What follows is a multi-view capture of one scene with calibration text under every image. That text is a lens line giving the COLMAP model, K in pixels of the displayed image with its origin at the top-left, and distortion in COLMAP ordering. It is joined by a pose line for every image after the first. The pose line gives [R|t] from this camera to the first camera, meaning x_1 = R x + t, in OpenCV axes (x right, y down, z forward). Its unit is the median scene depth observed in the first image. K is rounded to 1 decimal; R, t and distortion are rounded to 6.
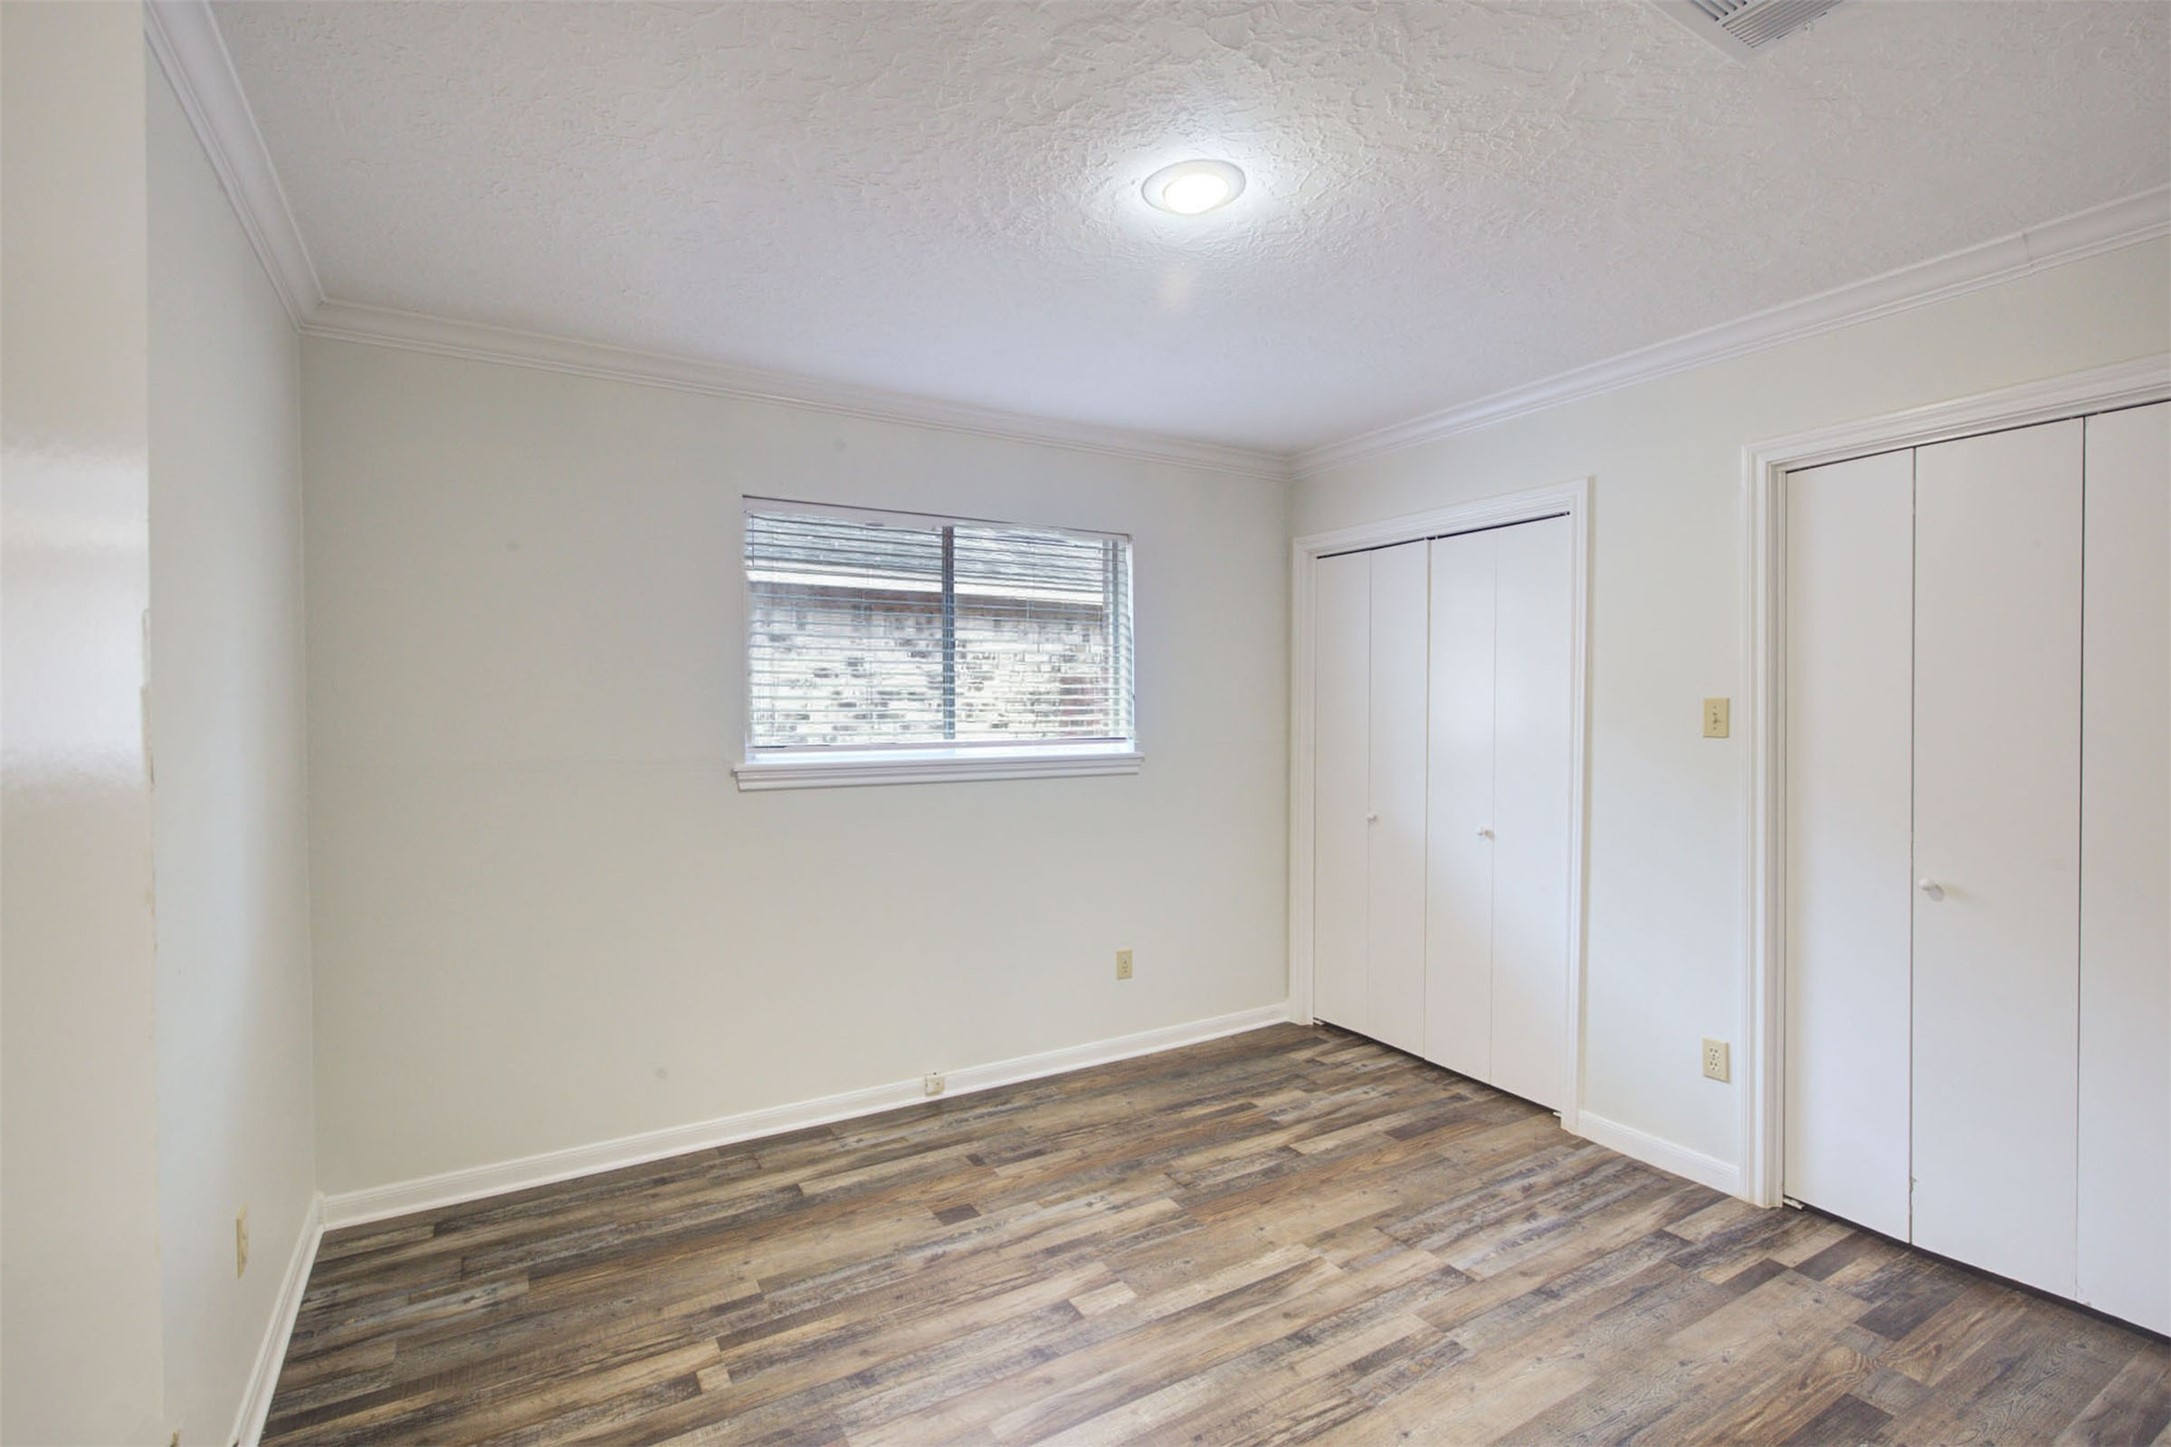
lens RADIAL K [[989.5, 0, 1085.4], [0, 989.5, 727.8], [0, 0, 1]] dist [-0.000404, 0.000268]
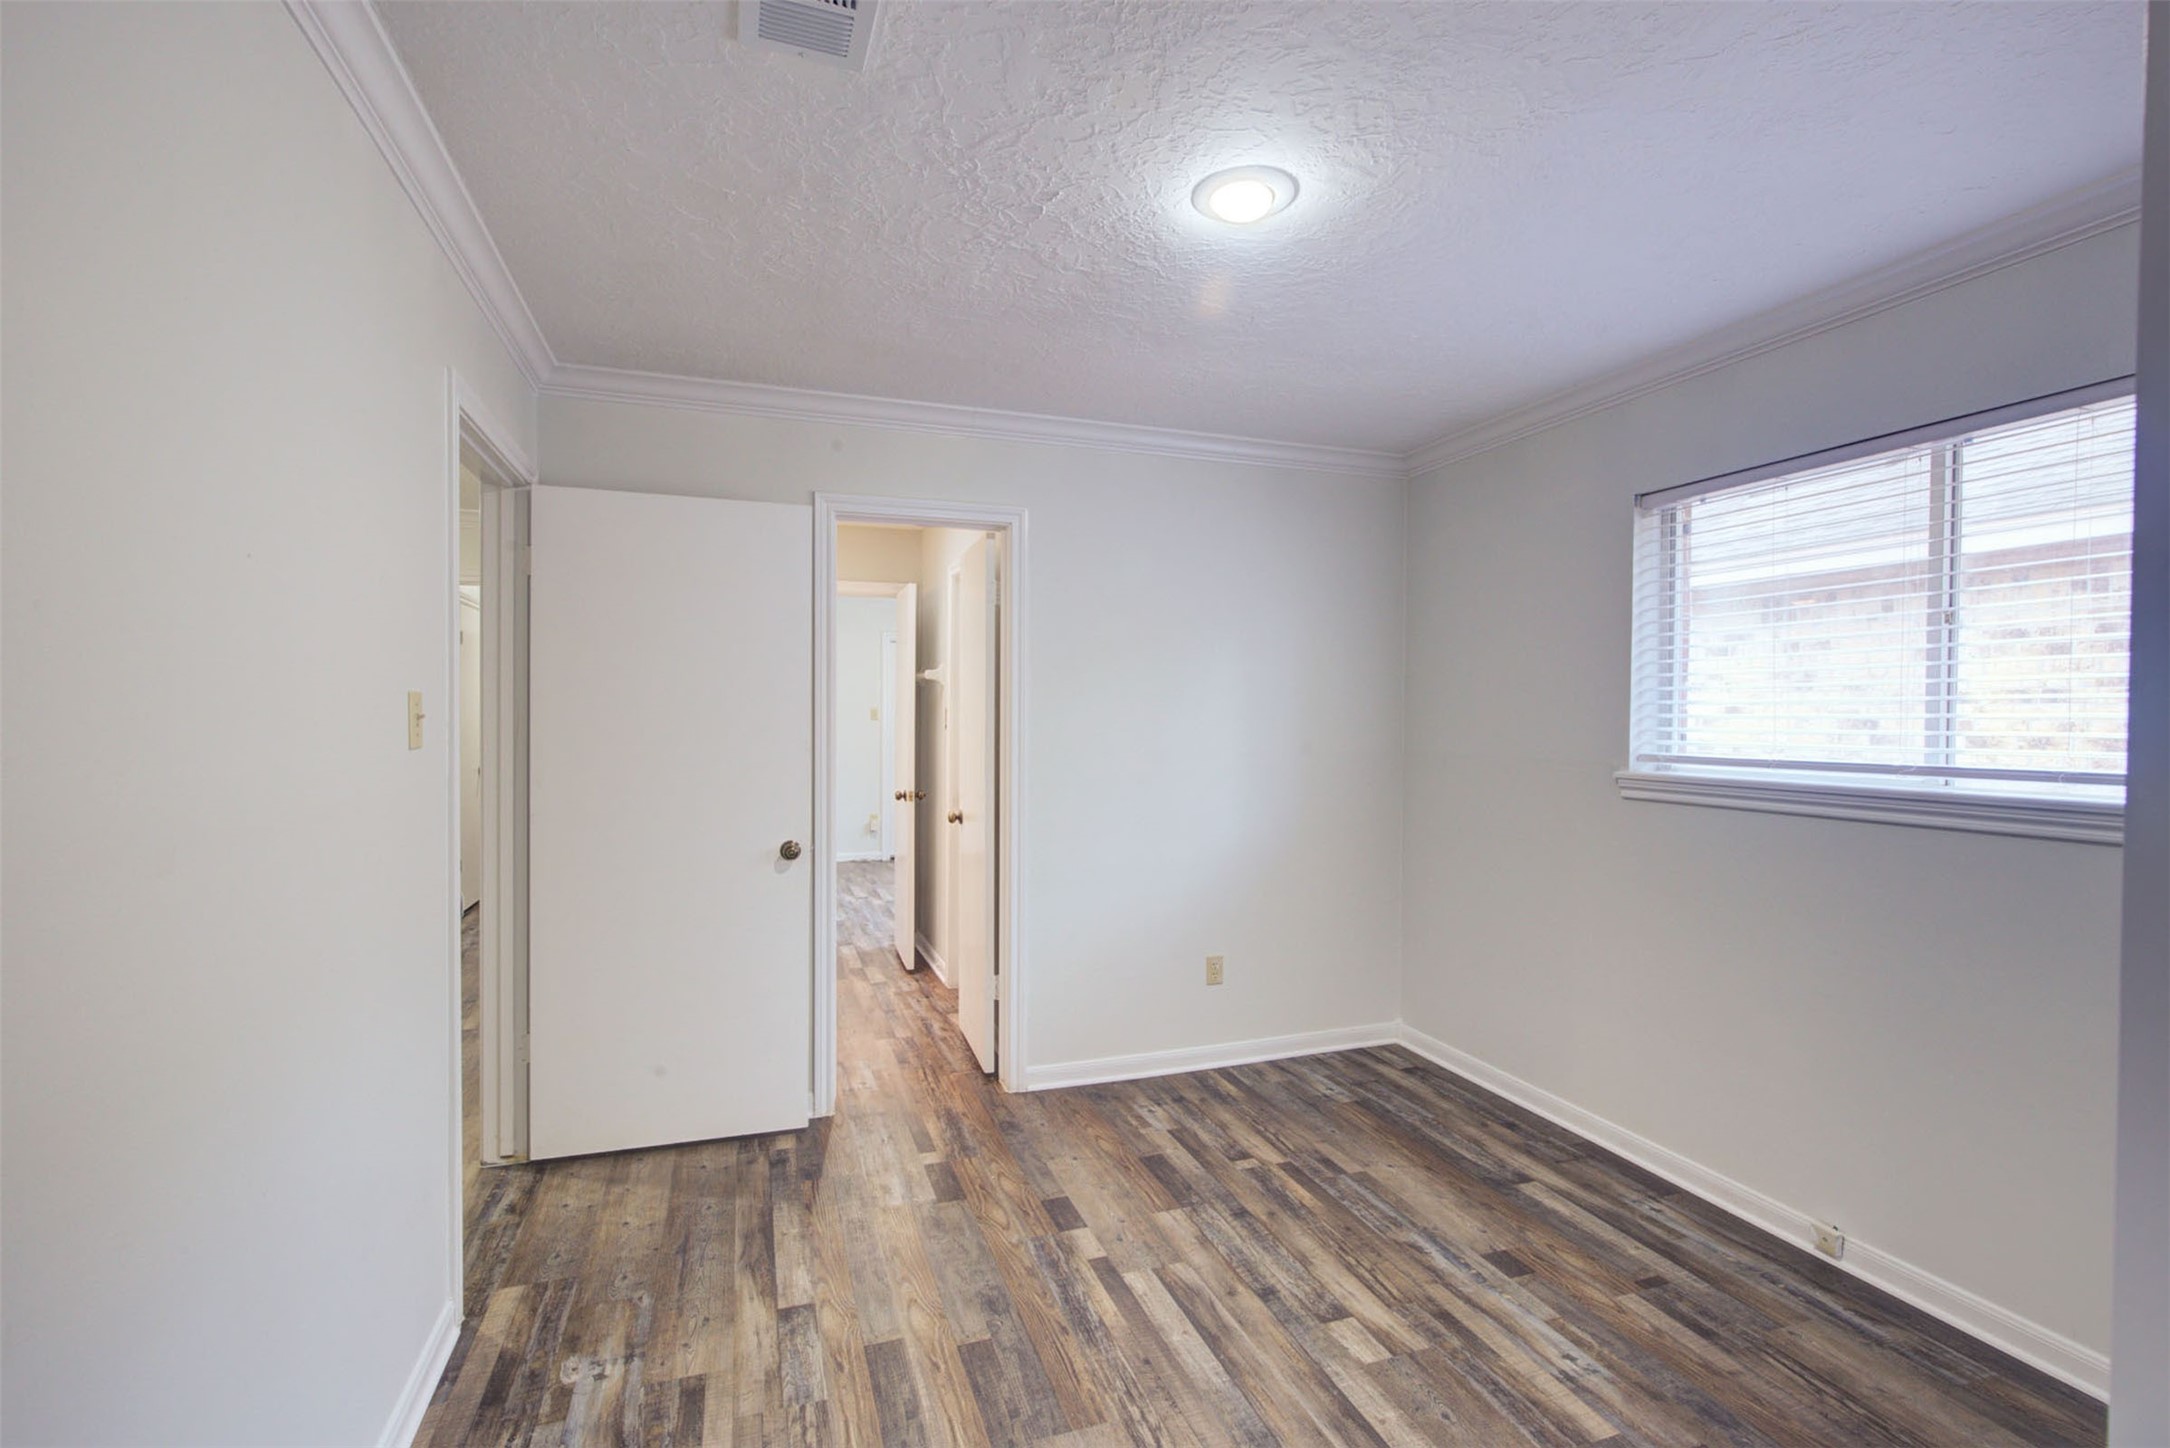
lens RADIAL K [[989.0, 0, 1084.9], [0, 989.0, 728.3], [0, 0, 1]] dist [-0.000404, 0.000268]
pose [[-0.202995, 0.016859, -0.979035, 0.817984], [-0.019555, 0.999583, 0.021267, -0.018062], [0.978985, 0.023462, -0.202580, 0.765208]]
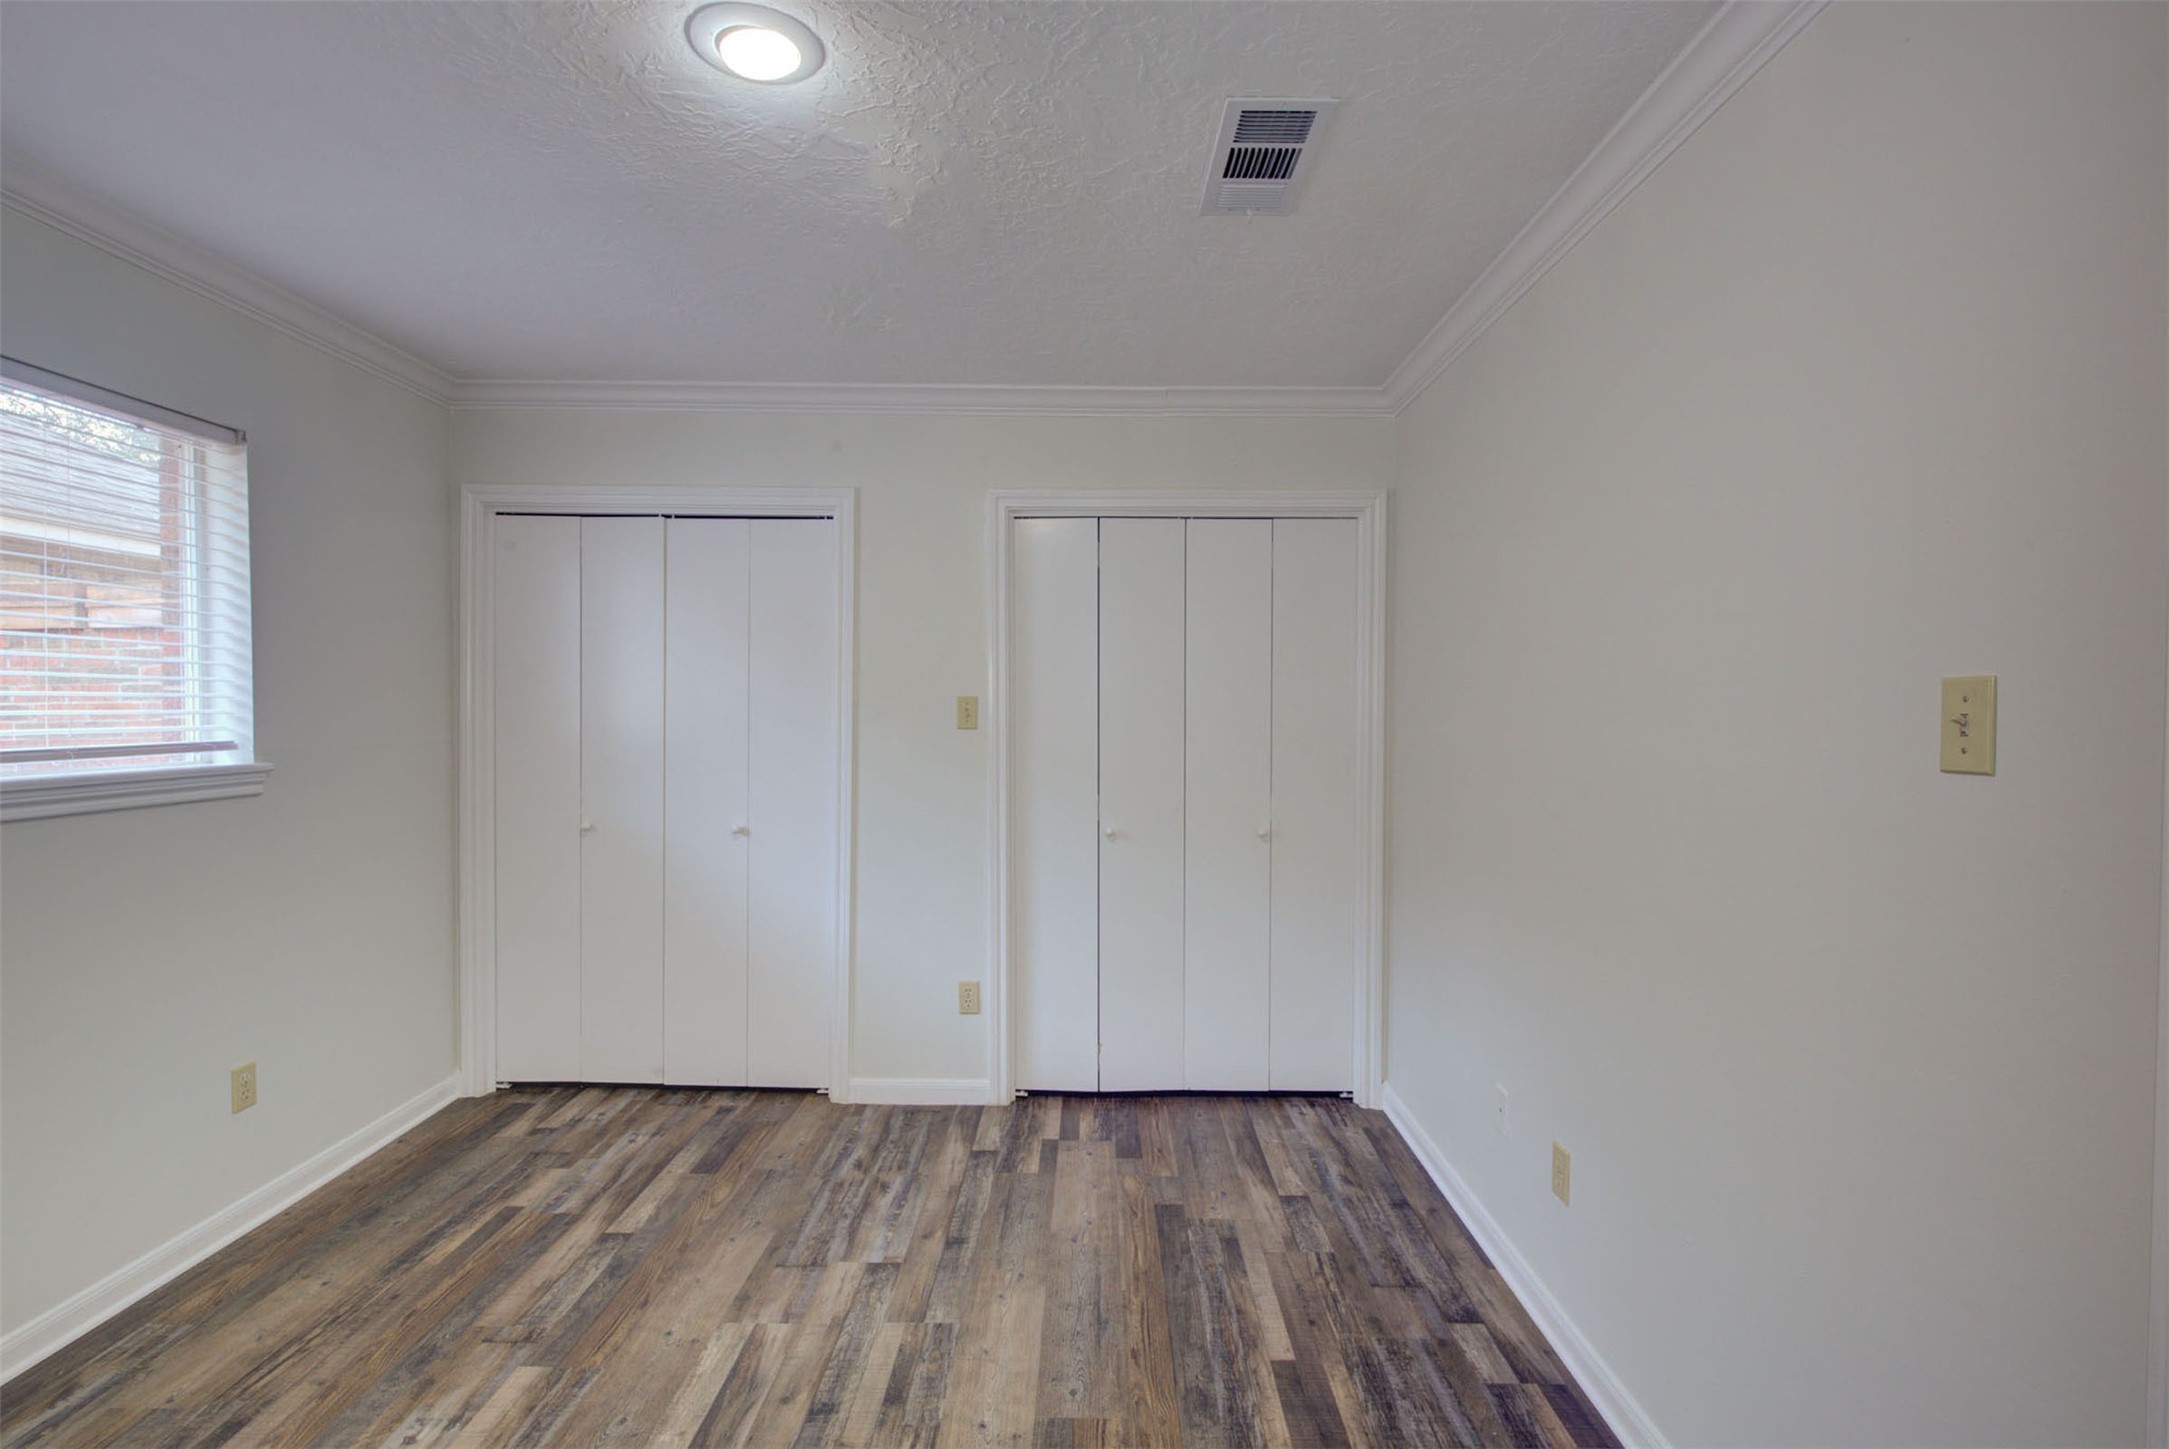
lens RADIAL K [[988.6, 0, 1084.4], [0, 988.6, 728.8], [0, 0, 1]] dist [-0.000404, 0.000268]
pose [[0.523141, -0.012358, 0.852156, -0.315471], [0.006387, 0.999924, 0.010580, -0.002304], [-0.852222, -0.000092, 0.523180, 0.260273]]
